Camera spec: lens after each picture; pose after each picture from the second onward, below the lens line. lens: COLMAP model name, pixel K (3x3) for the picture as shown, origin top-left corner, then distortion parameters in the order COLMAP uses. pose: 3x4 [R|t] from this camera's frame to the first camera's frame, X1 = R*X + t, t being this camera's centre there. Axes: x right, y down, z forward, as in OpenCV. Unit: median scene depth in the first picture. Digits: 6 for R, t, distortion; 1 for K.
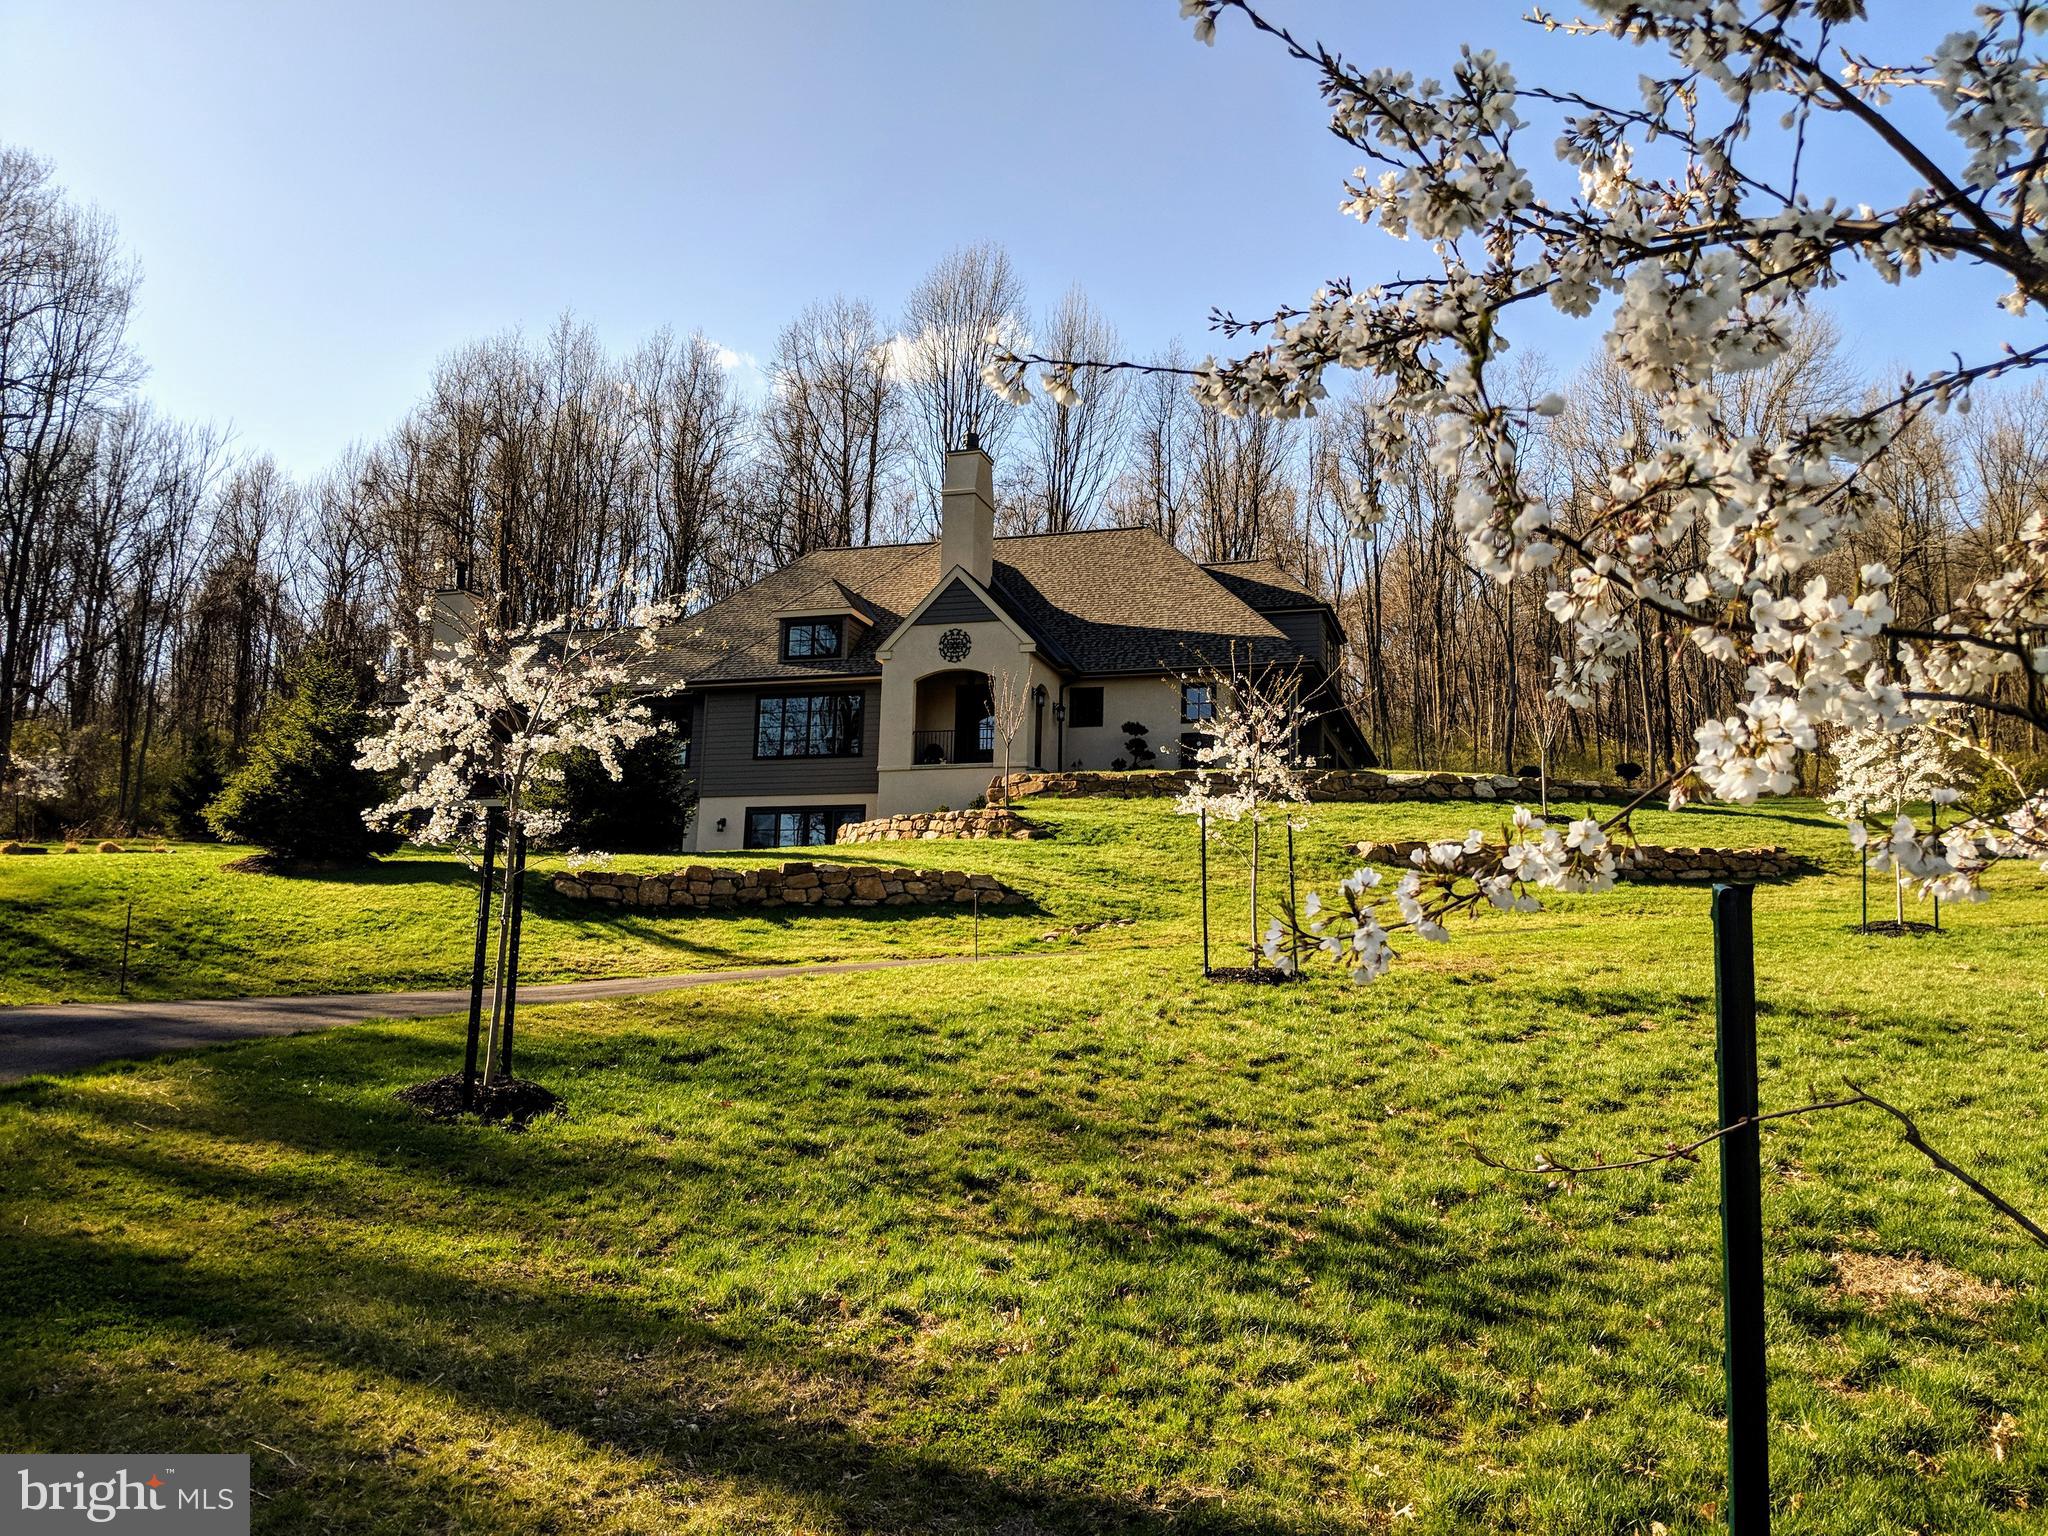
lens RADIAL K [[1623.7, 0, 1024.0], [0, 1623.7, 768.0], [0, 0, 1]] dist [-0.095315, 0.001998]
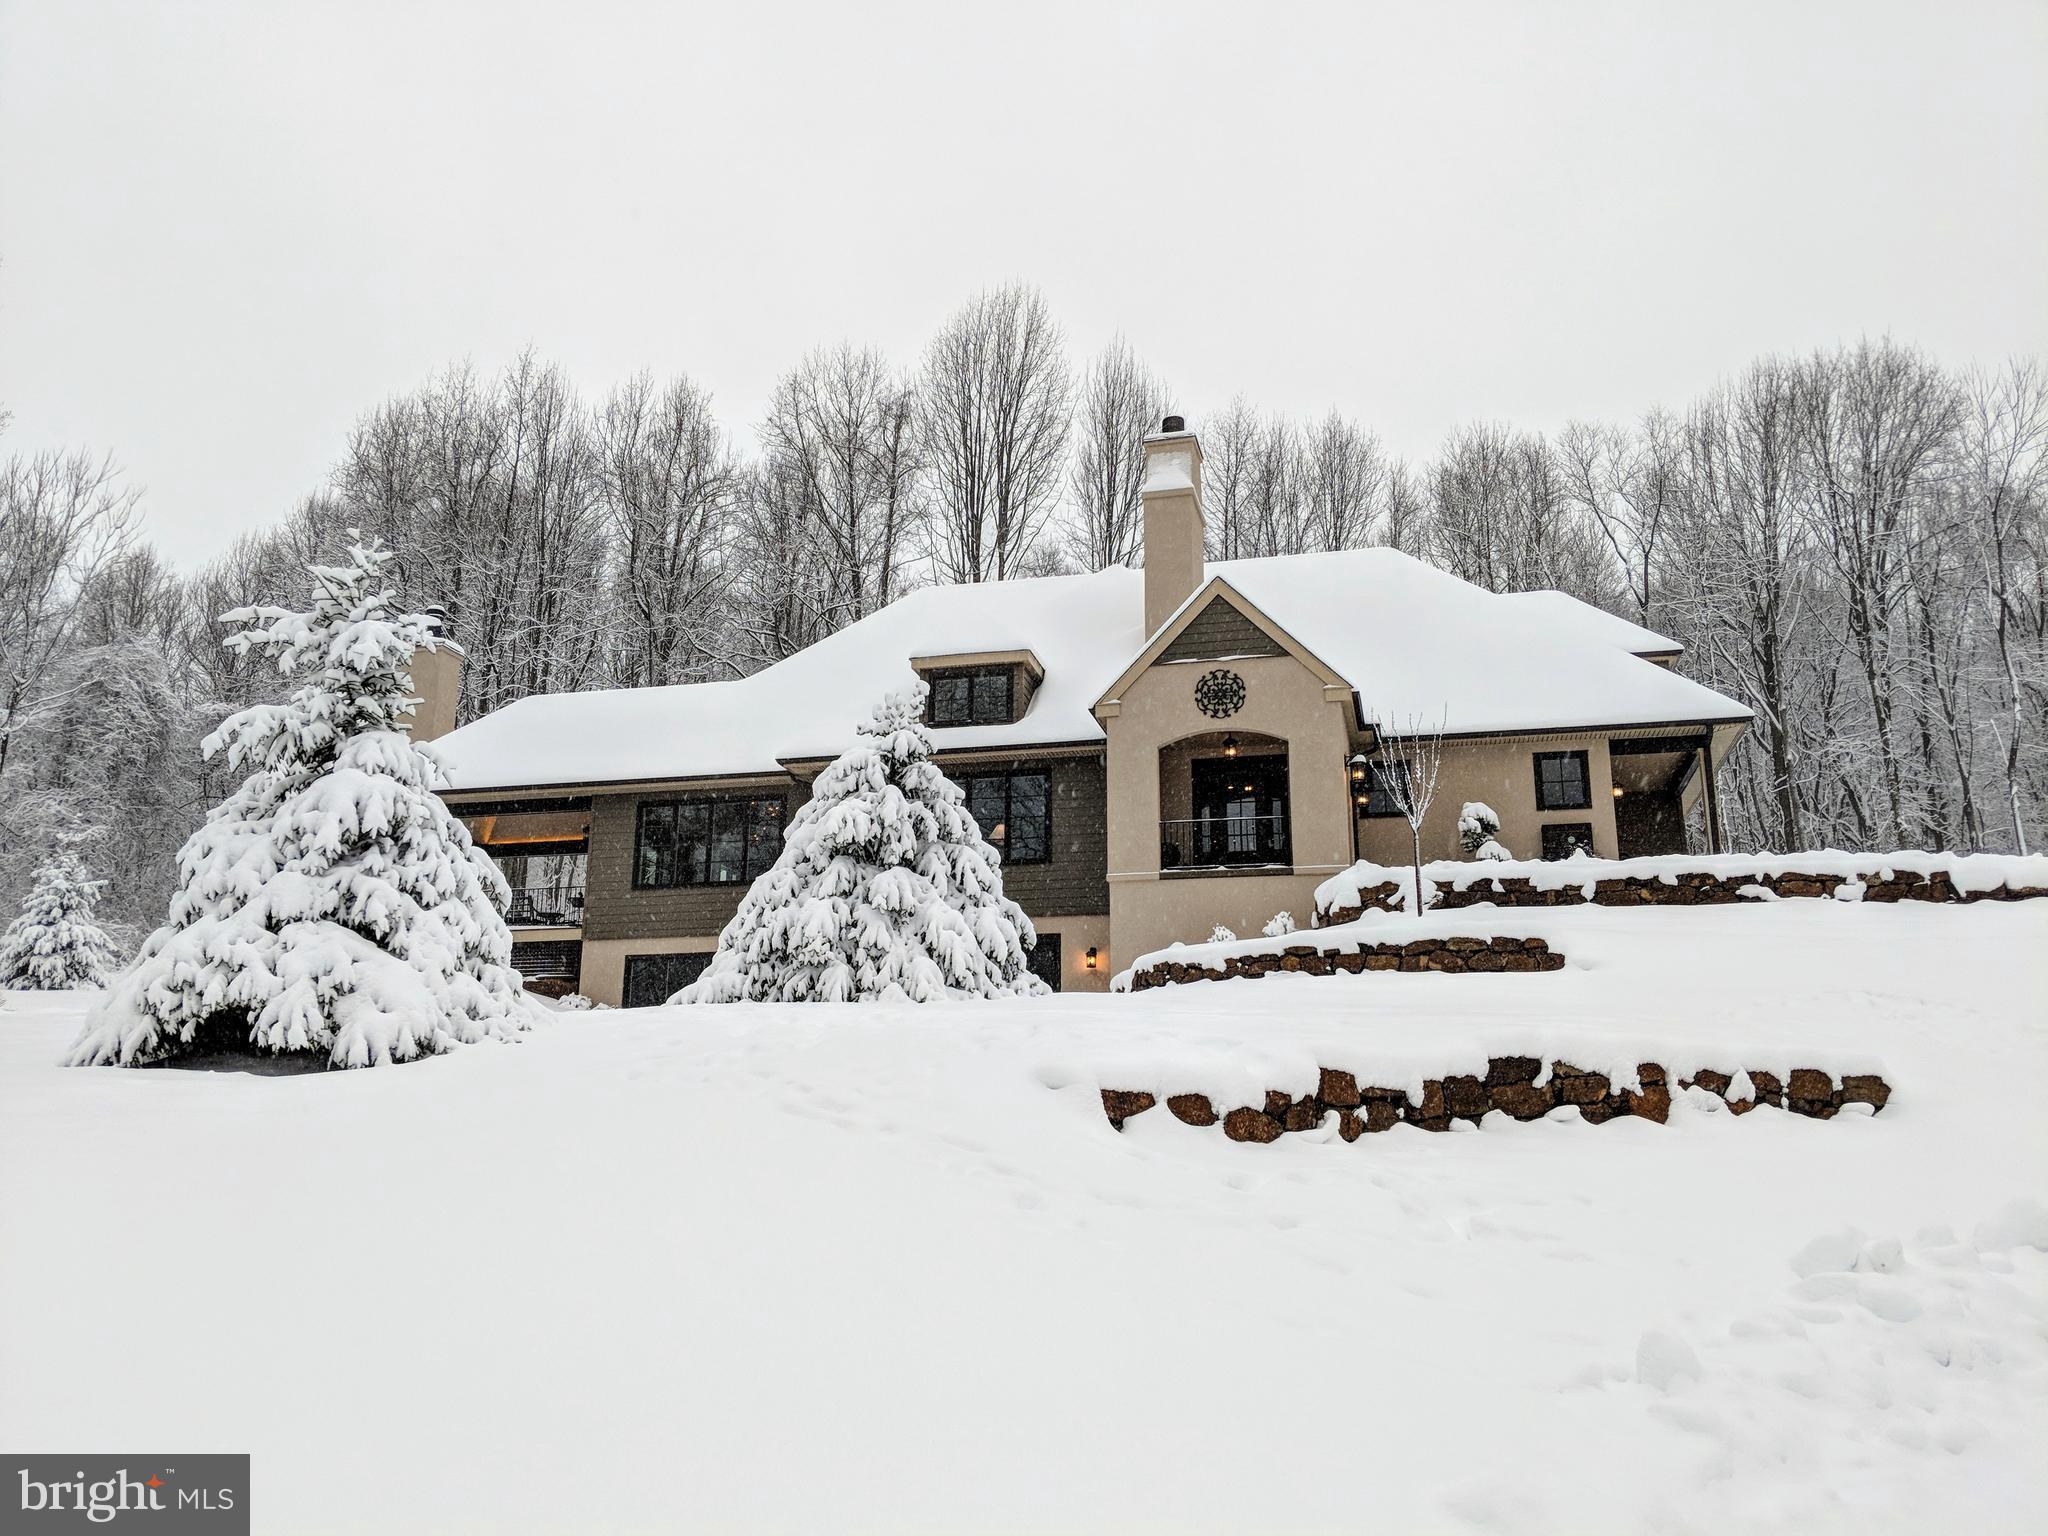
lens RADIAL K [[1623.7, 0, 1024.0], [0, 1623.7, 768.0], [0, 0, 1]] dist [-0.095315, 0.001998]
pose [[0.997317, -0.005784, 0.072973, -0.090495], [0.012236, 0.996021, -0.088272, 0.007482], [-0.072172, 0.088928, 0.993420, 0.176157]]
